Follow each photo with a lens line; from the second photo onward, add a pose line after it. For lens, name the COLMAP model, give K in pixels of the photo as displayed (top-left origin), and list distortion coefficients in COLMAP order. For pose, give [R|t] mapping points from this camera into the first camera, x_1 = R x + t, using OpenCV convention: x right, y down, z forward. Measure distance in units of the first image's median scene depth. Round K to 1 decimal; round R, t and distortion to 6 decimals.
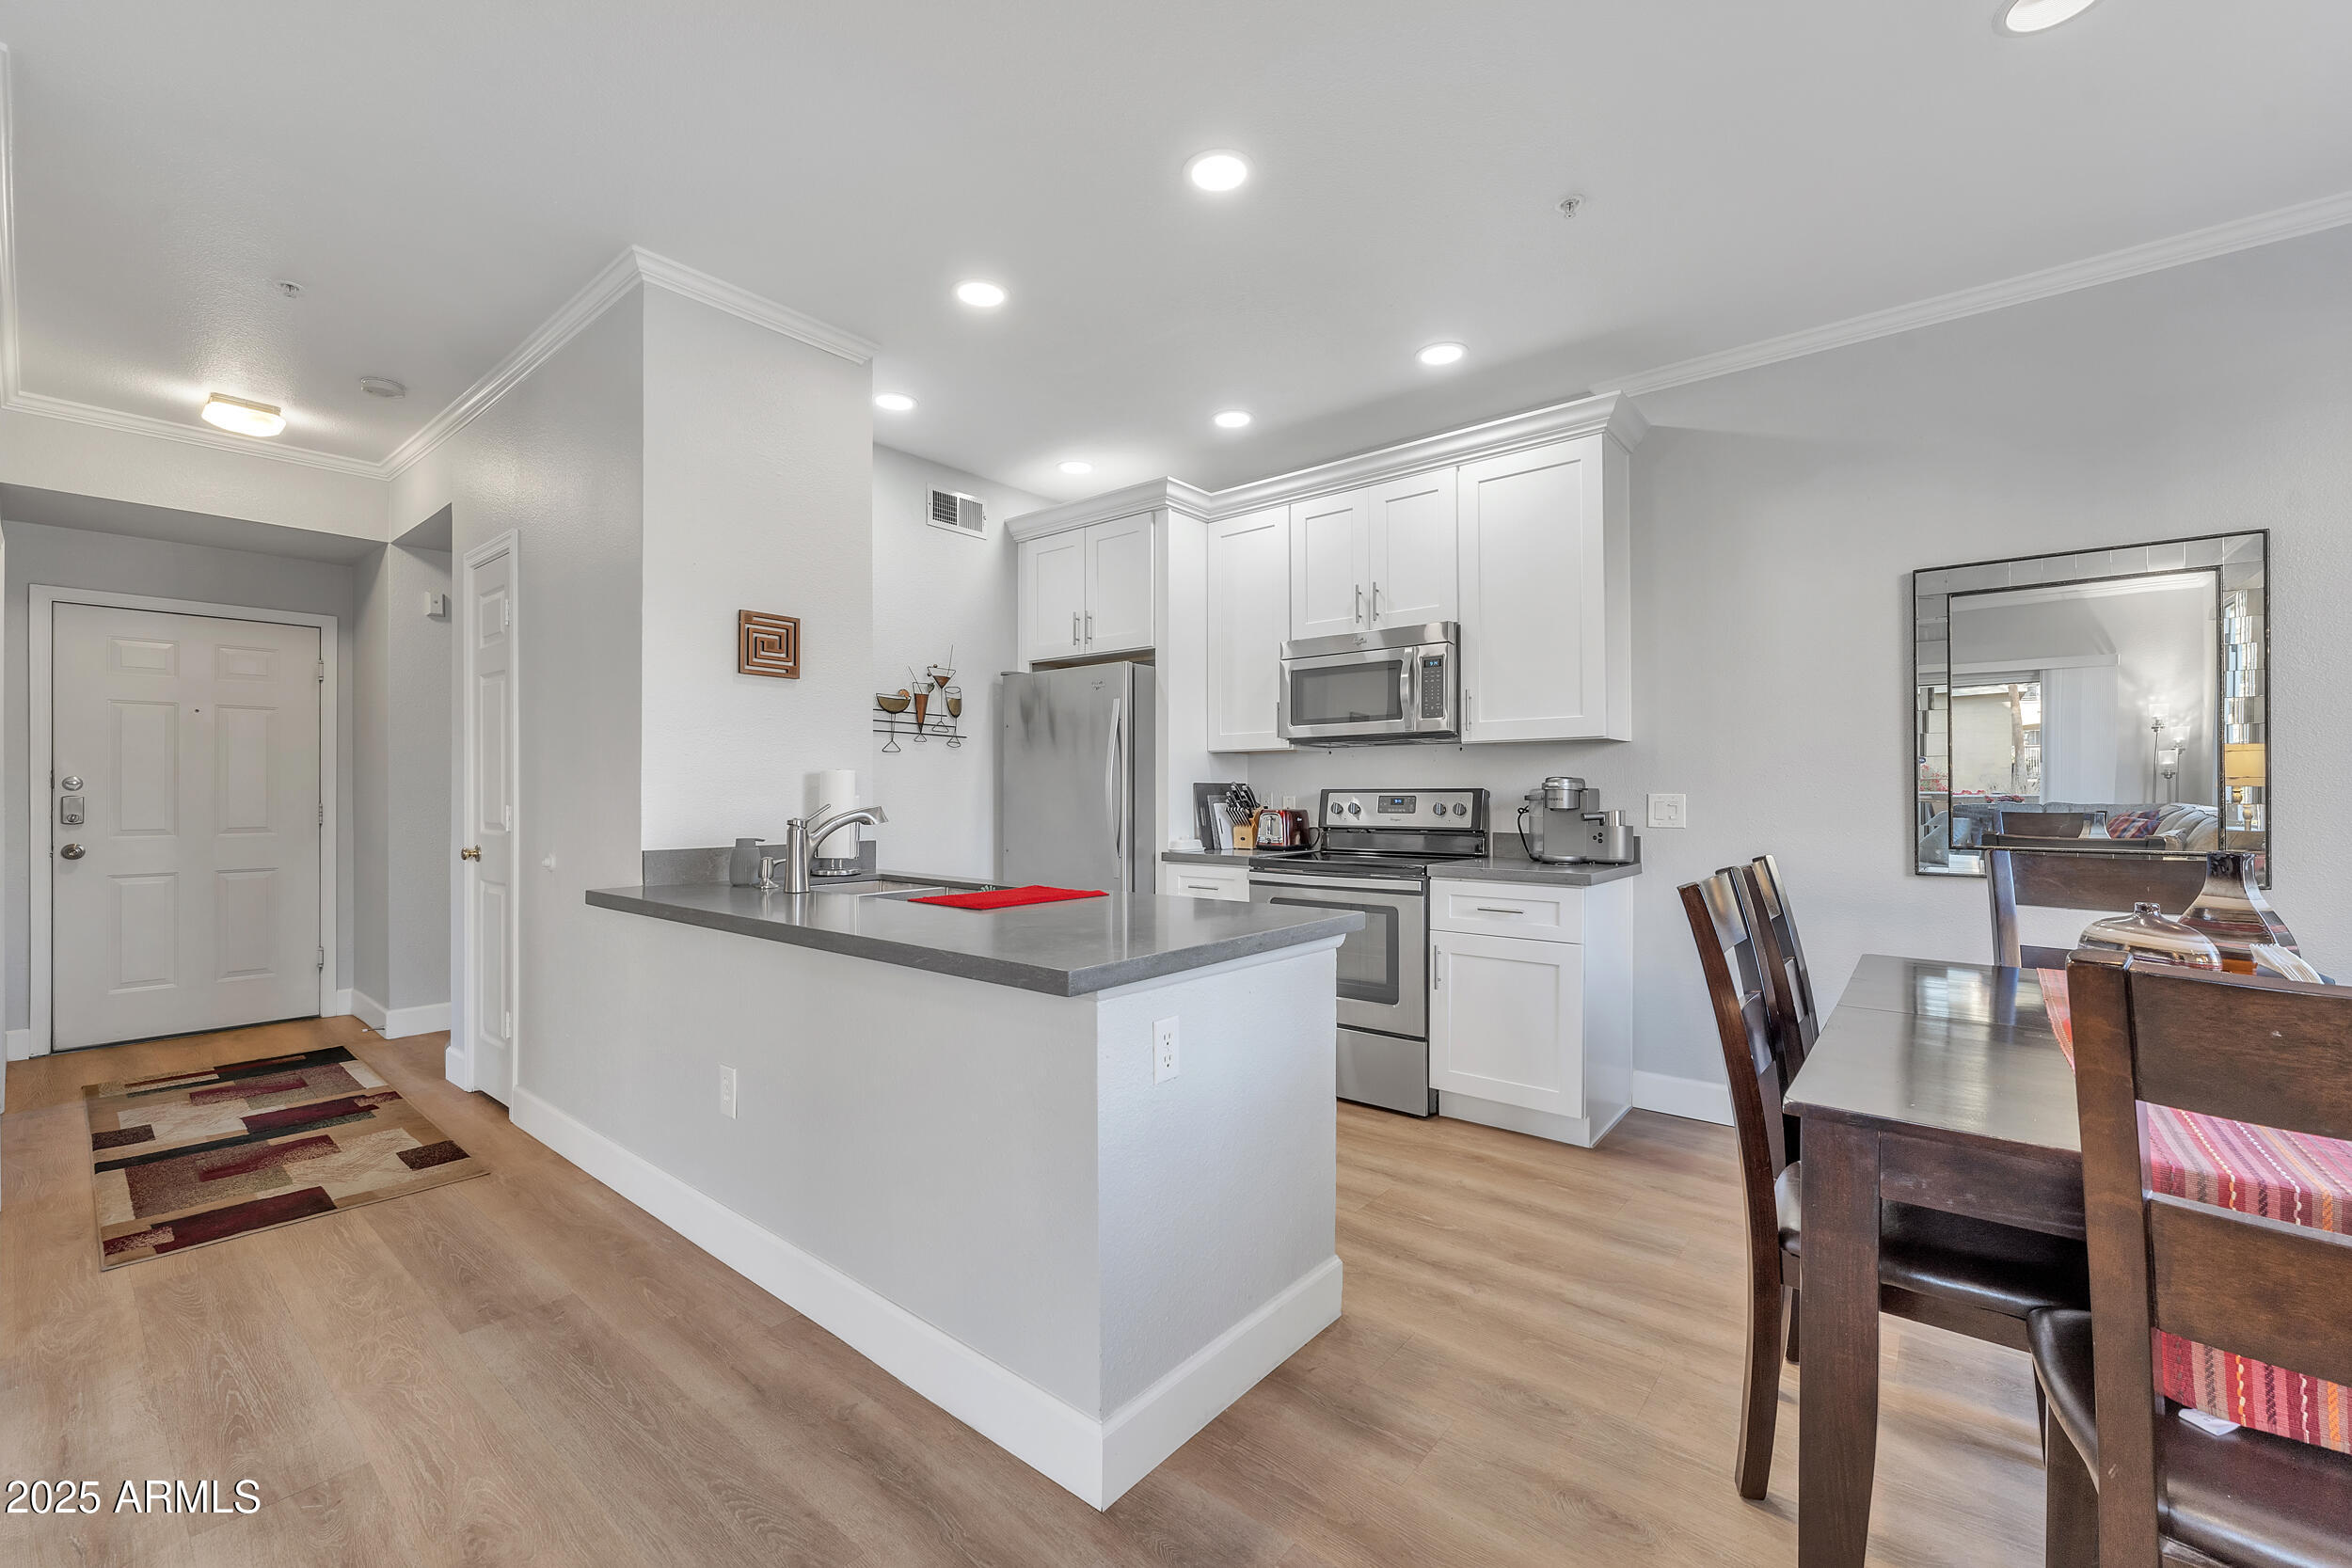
lens RADIAL K [[953.9, 0, 1176.8], [0, 953.9, 792.0], [0, 0, 1]] dist [-0.006781, 0.000134]
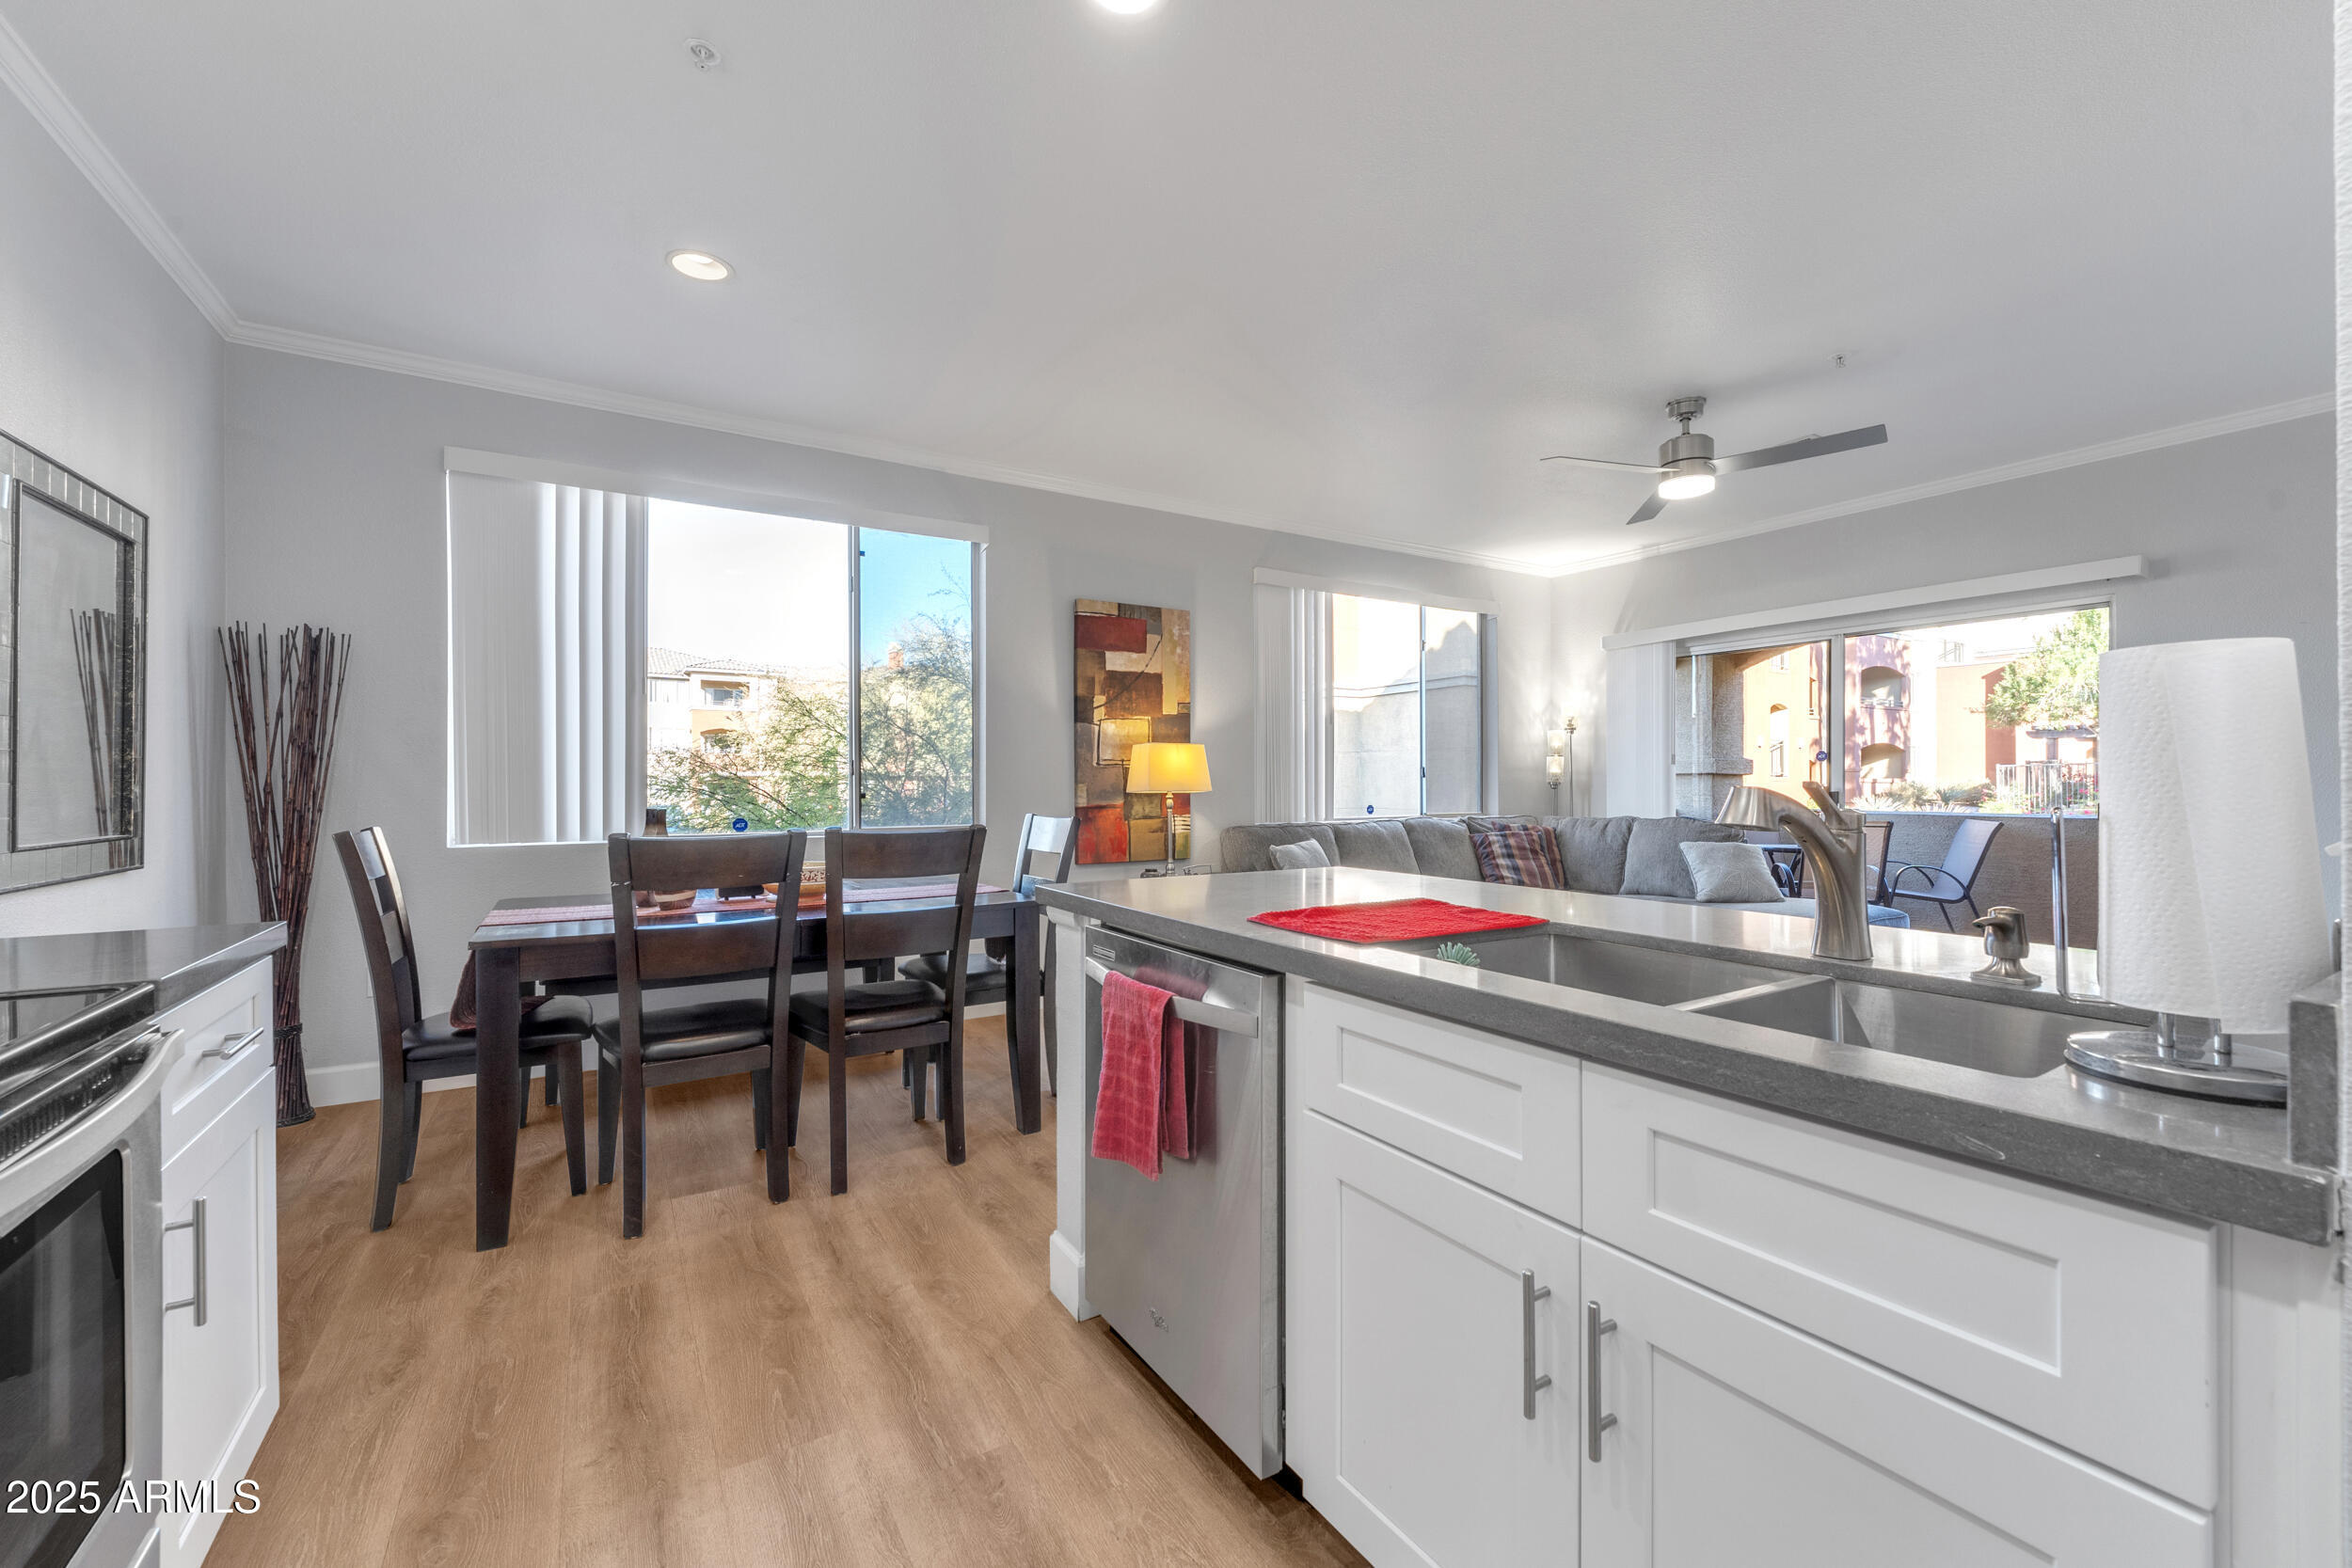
lens RADIAL K [[953.9, 0, 1168.1], [0, 953.9, 790.1], [0, 0, 1]] dist [-0.006781, 0.000134]
pose [[-0.944706, -0.001086, 0.327916, -0.156396], [0.000690, 0.999986, 0.005300, 0.009024], [-0.327917, 0.005233, -0.944692, 1.090569]]
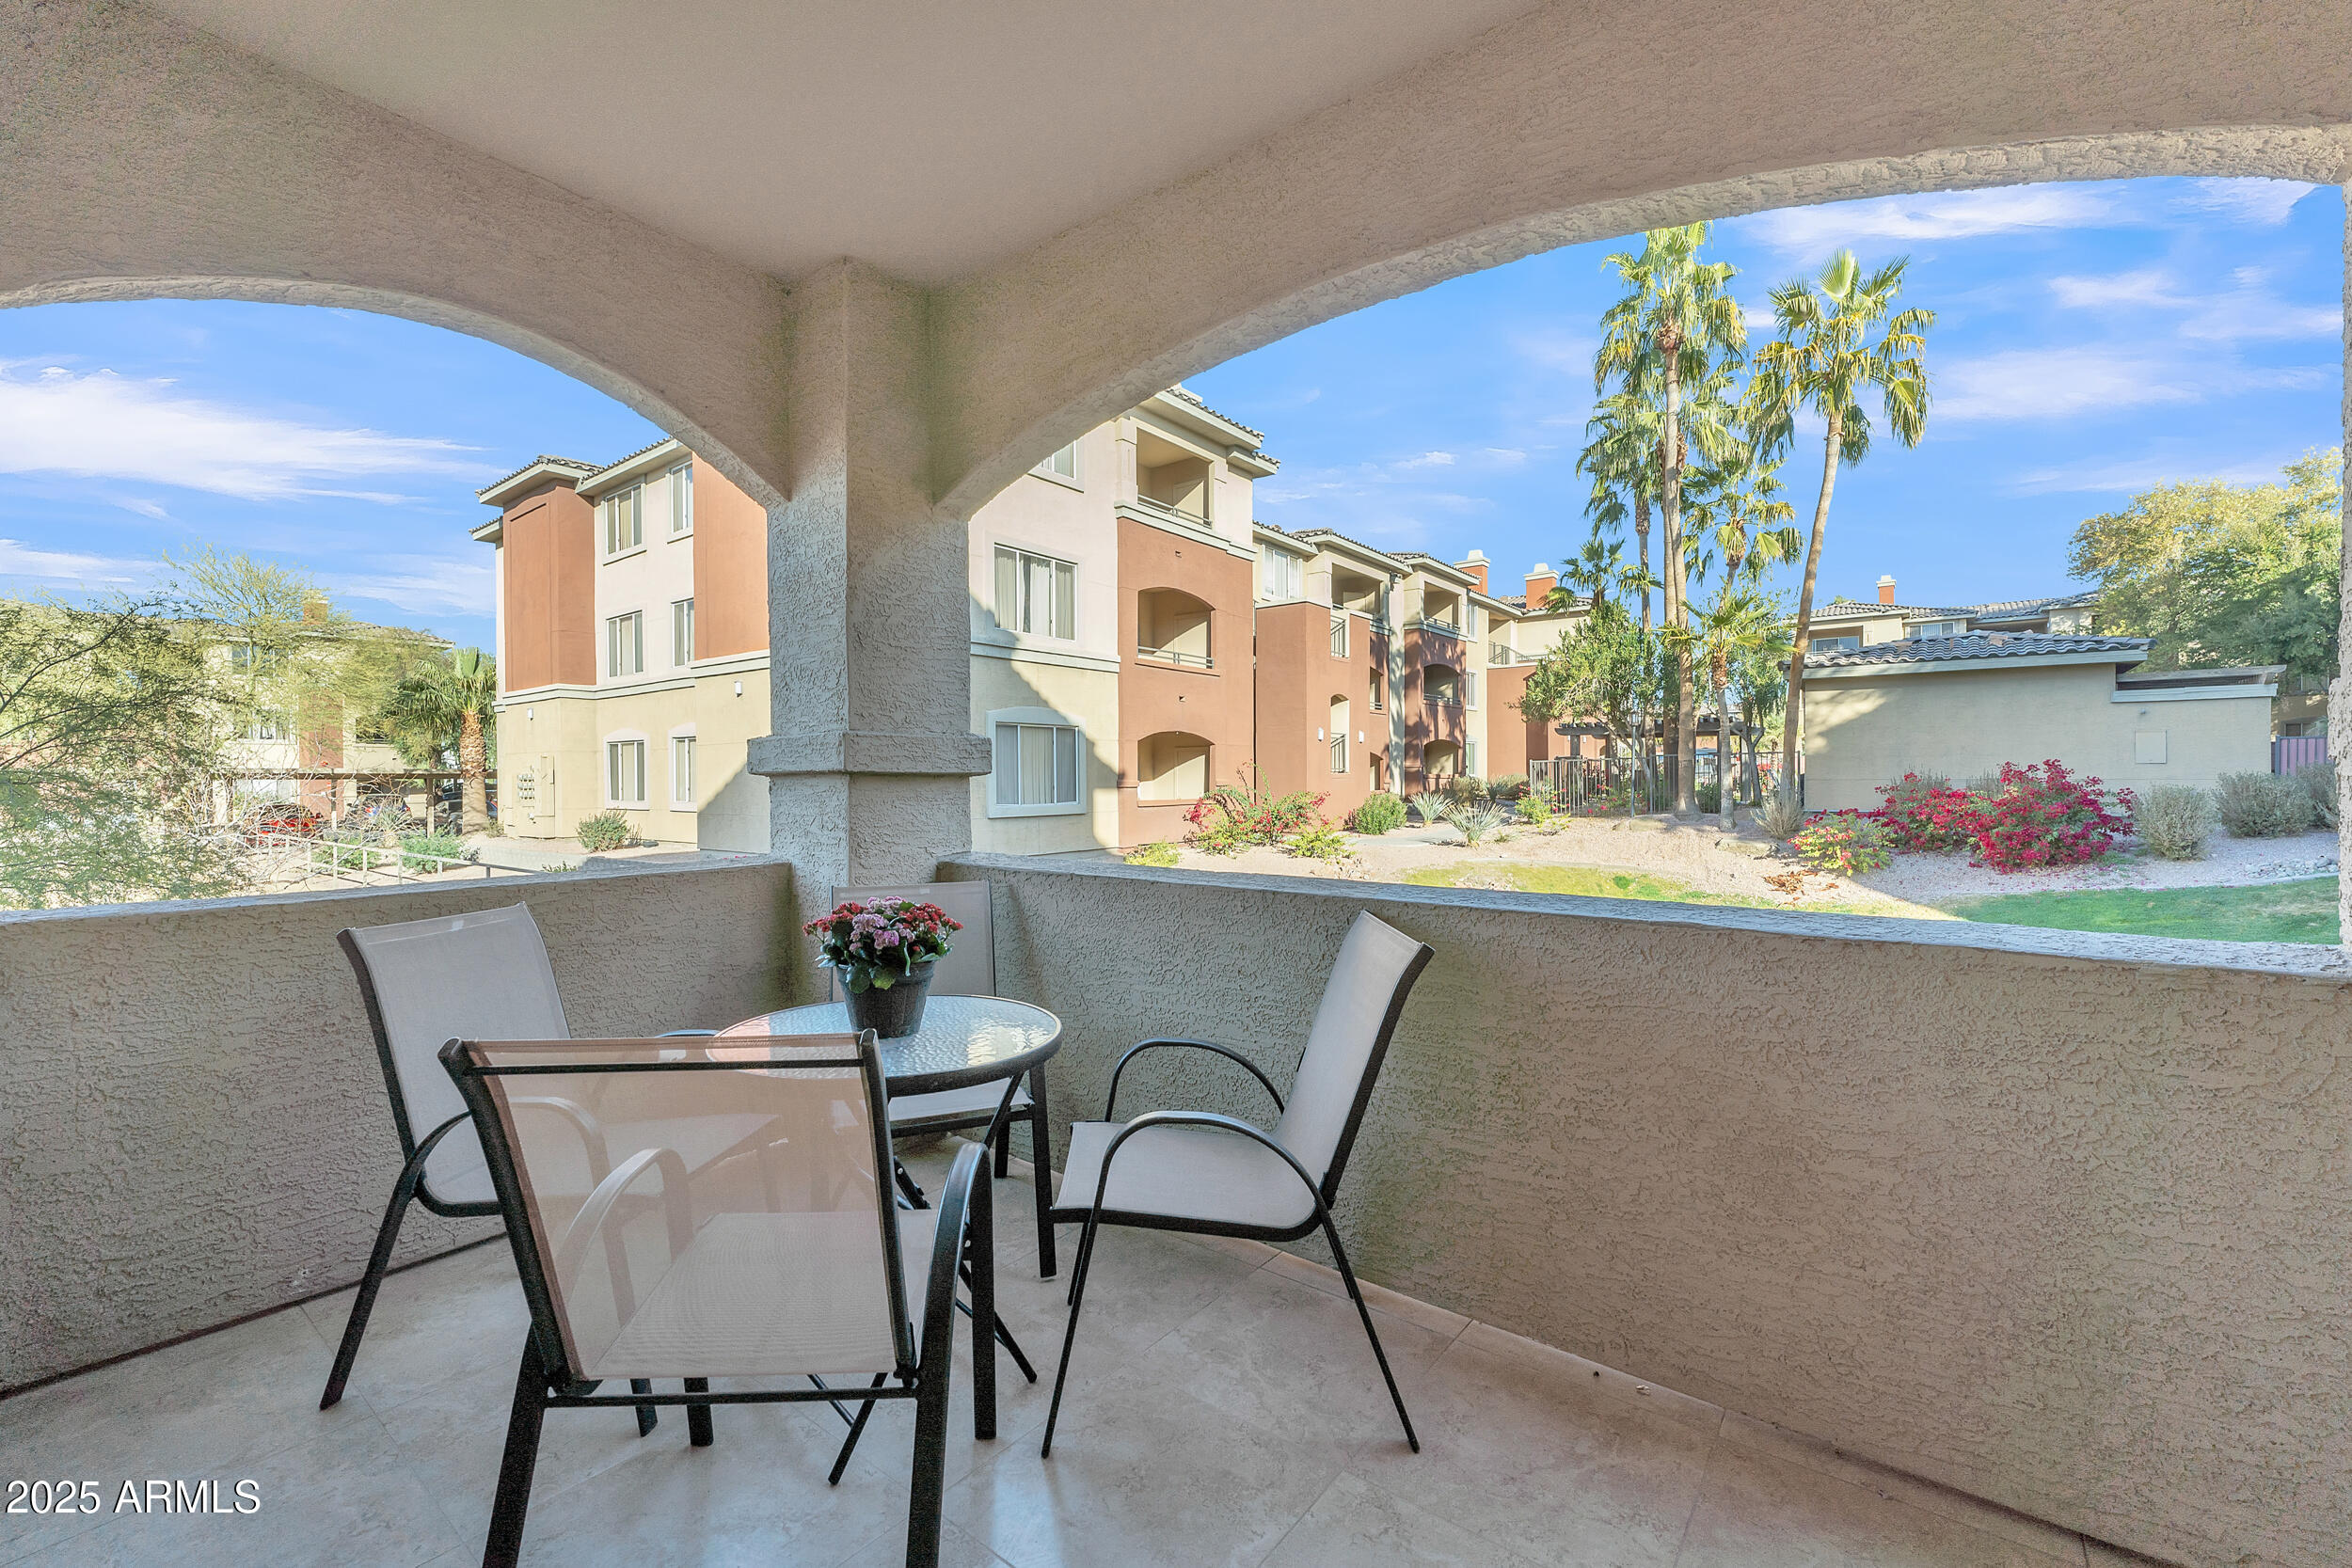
lens RADIAL K [[965.5, 0, 1175.6], [0, 965.5, 788.7], [0, 0, 1]] dist [-0.002339, -0.001314]
pose [[-0.999715, 0.006601, -0.022929, -0.843960], [0.006397, 0.999939, 0.008957, -0.006177], [0.022987, 0.008808, -0.999697, -0.460833]]
